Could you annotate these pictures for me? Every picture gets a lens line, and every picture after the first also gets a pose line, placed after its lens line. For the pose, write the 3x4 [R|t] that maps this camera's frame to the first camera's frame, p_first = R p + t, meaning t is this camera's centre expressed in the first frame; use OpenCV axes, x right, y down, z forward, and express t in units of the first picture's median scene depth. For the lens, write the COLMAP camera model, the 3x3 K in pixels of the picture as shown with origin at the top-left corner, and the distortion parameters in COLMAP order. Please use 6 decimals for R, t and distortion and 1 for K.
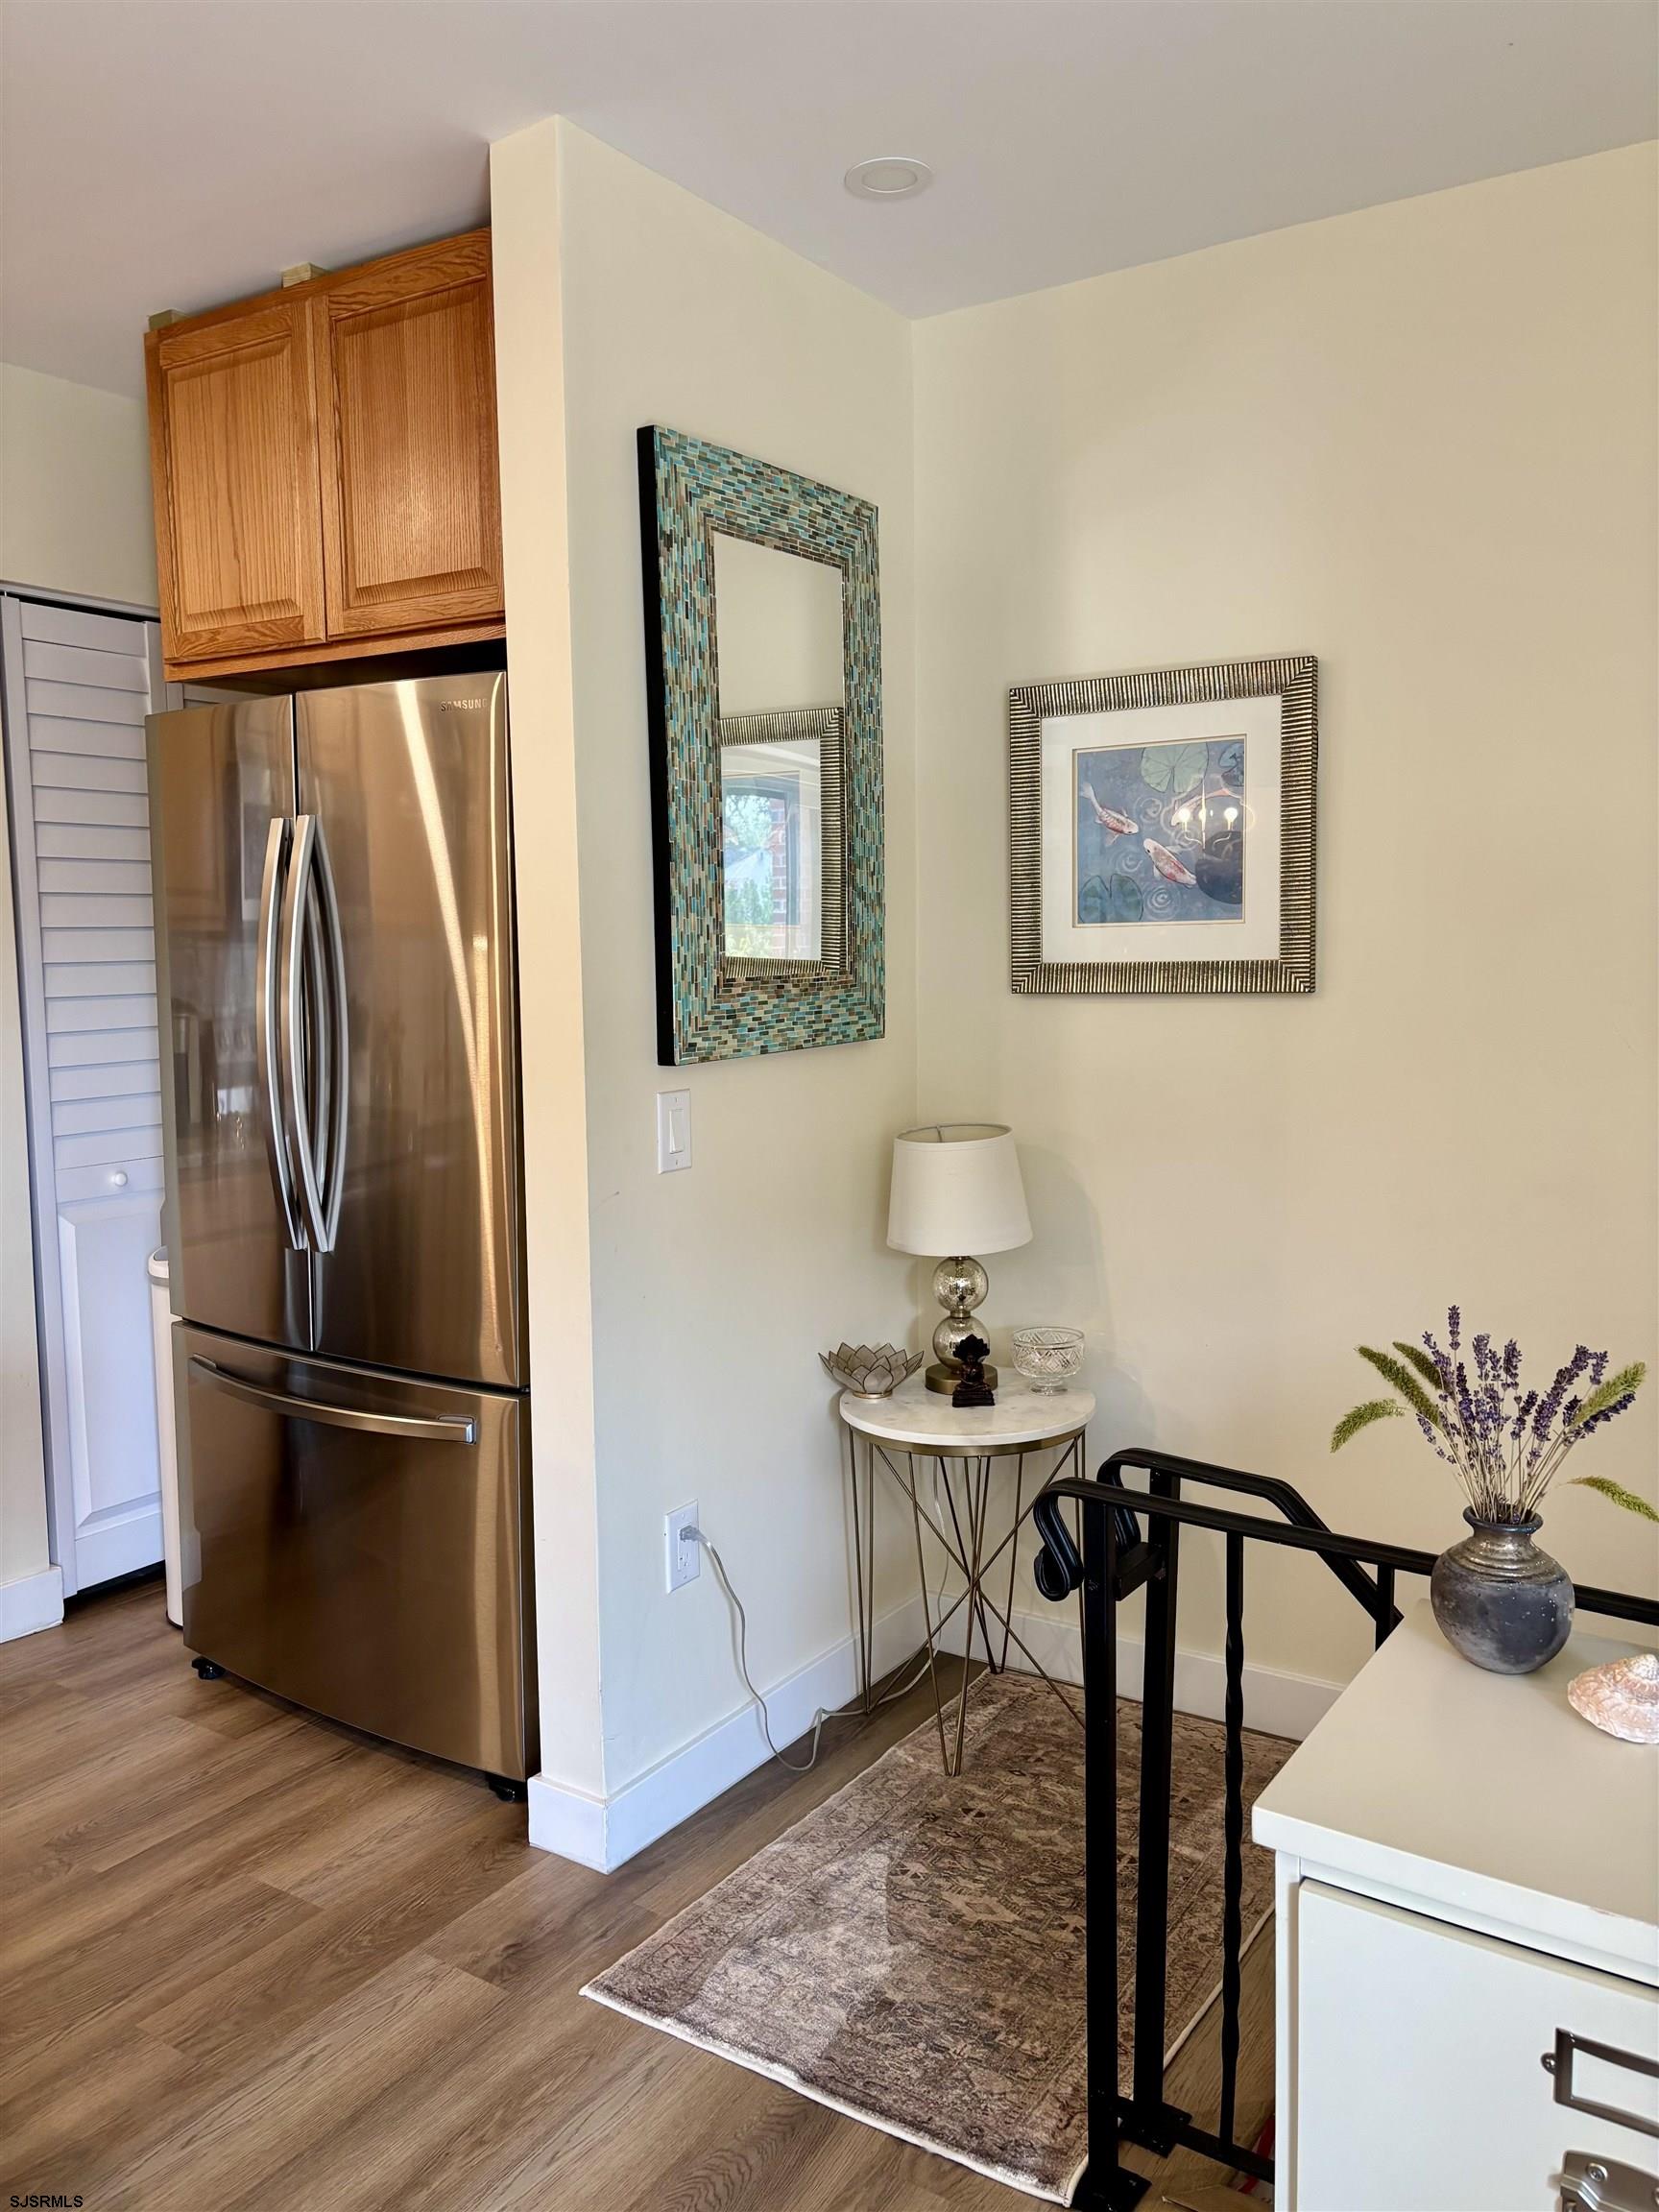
lens RADIAL K [[1673.1, 0, 830.2], [0, 1673.1, 1098.7], [0, 0, 1]] dist [0.060874, -0.058010]
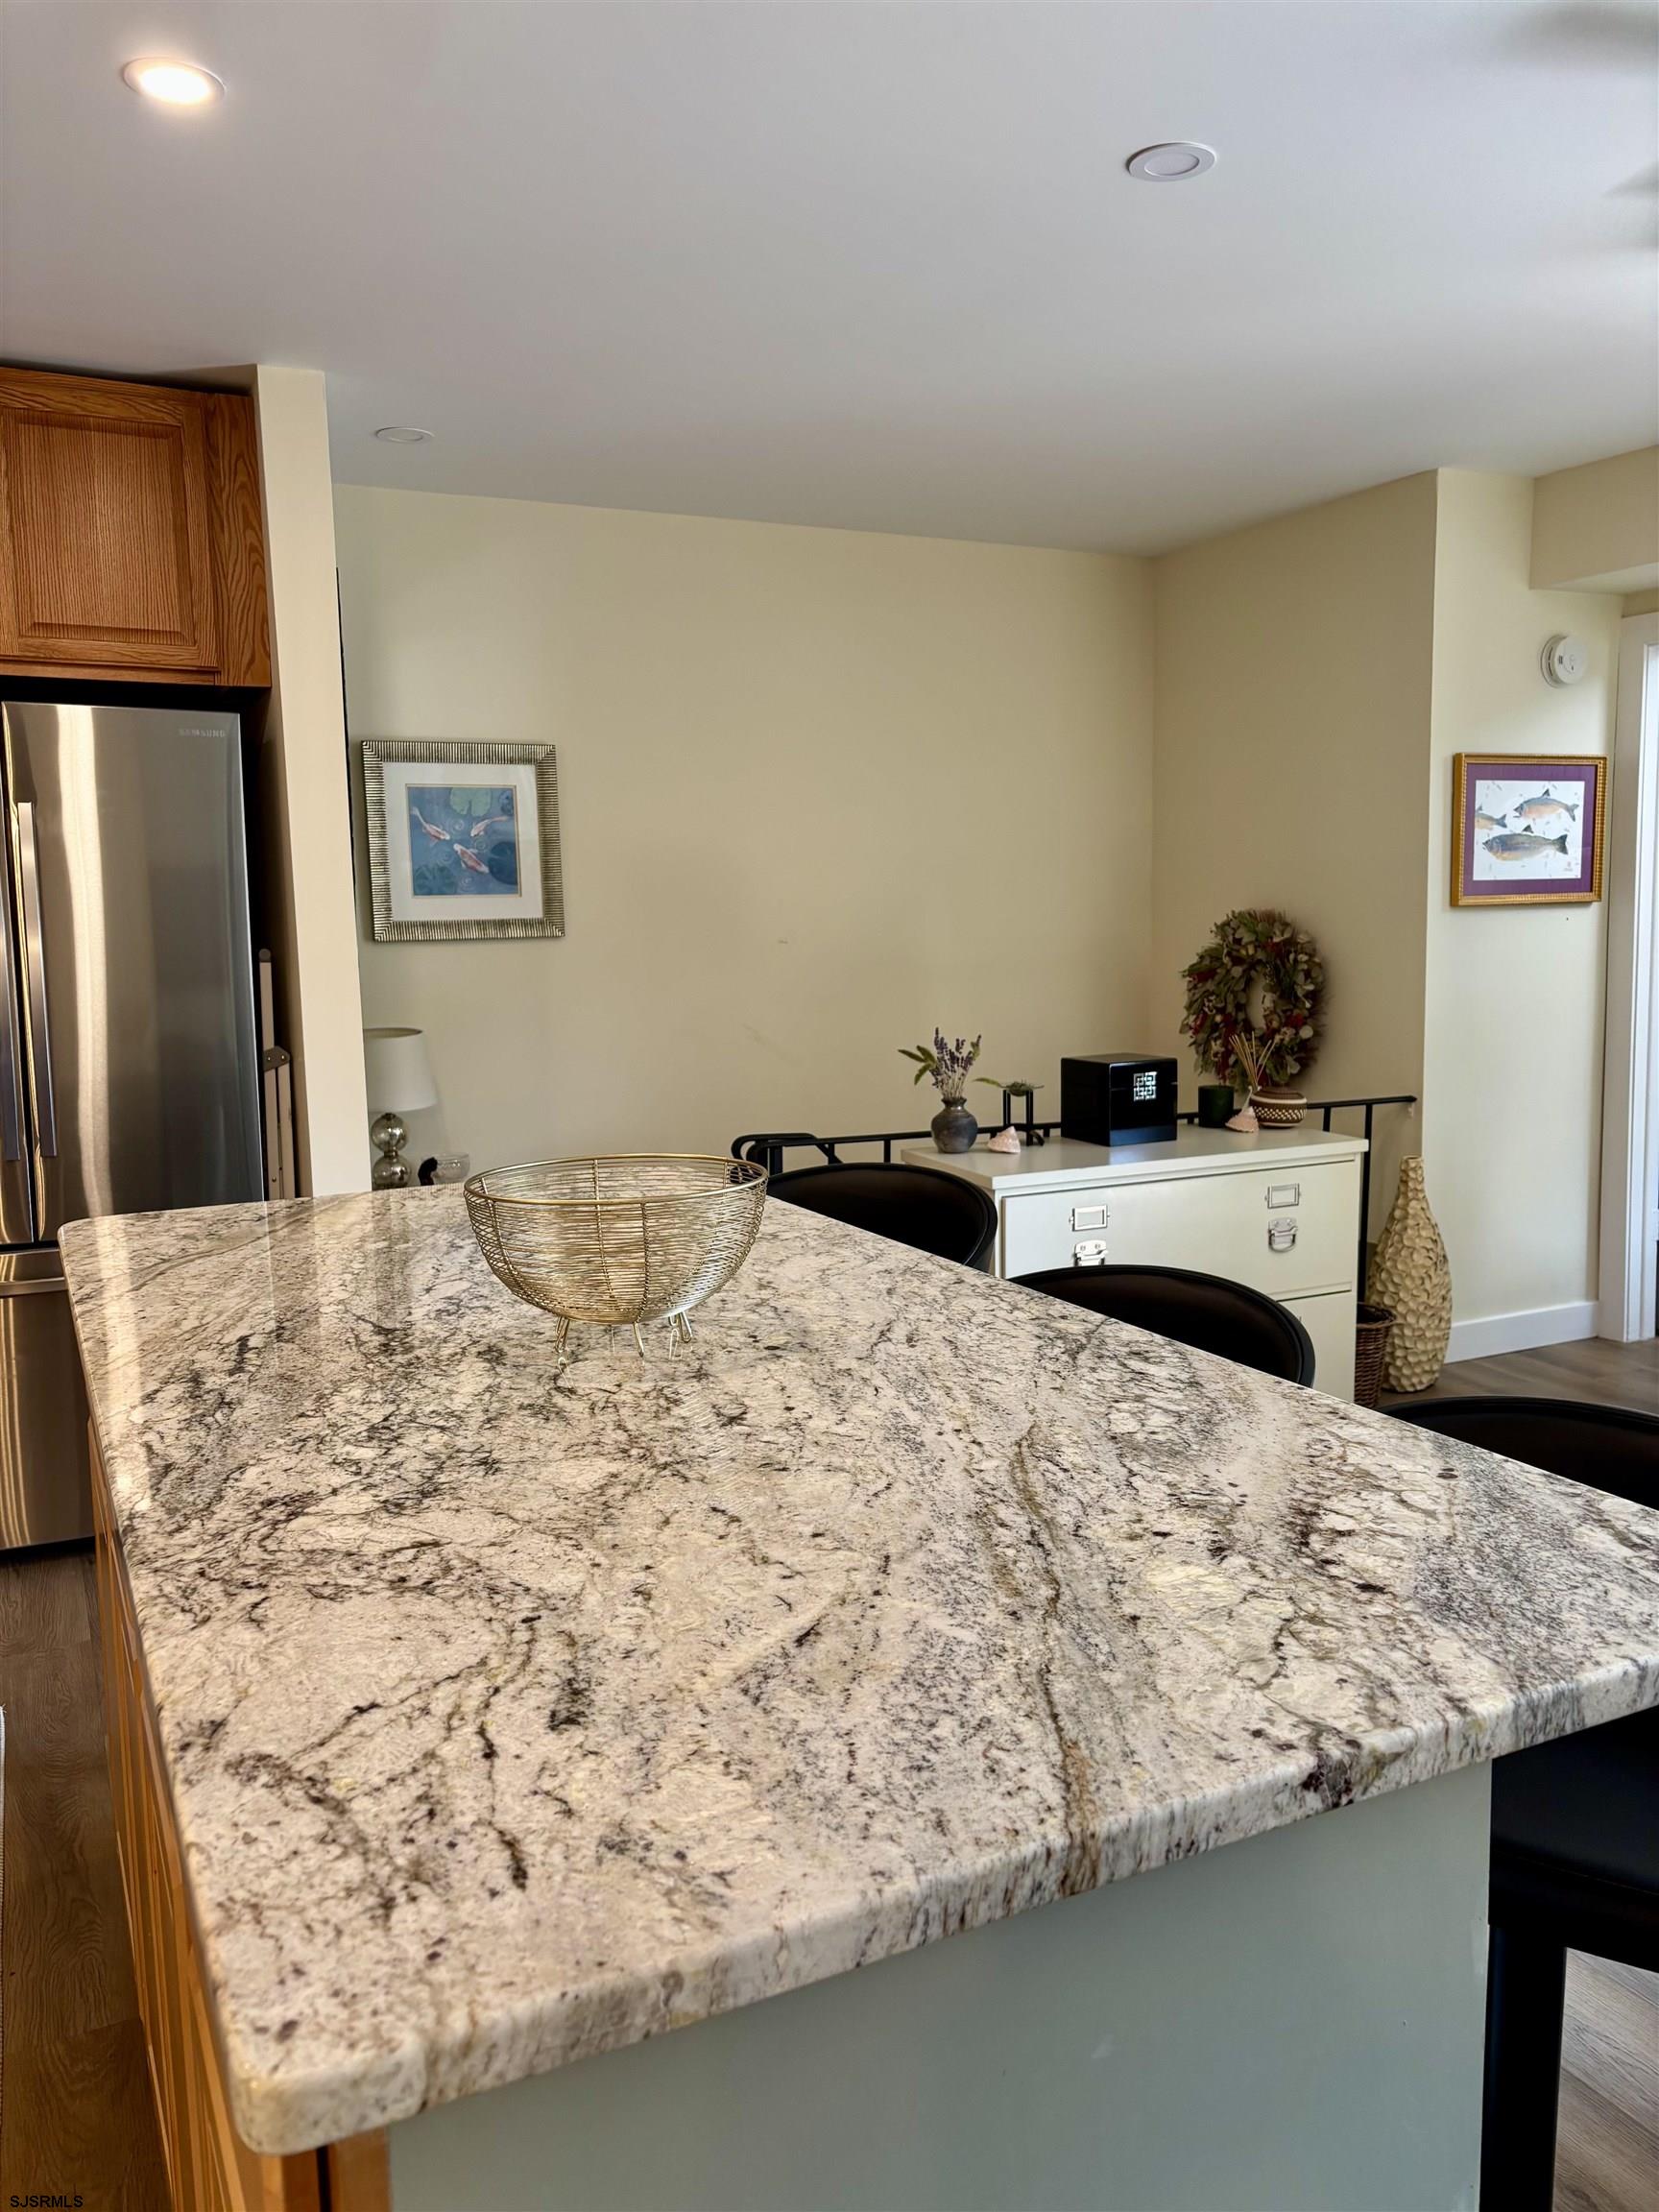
lens RADIAL K [[1673.1, 0, 829.4], [0, 1673.1, 1099.9], [0, 0, 1]] dist [0.060874, -0.058010]
pose [[0.506369, -0.095995, 0.856957, -1.055862], [0.090292, 0.994224, 0.058019, 0.030278], [-0.857577, 0.047997, 0.512111, -0.131642]]
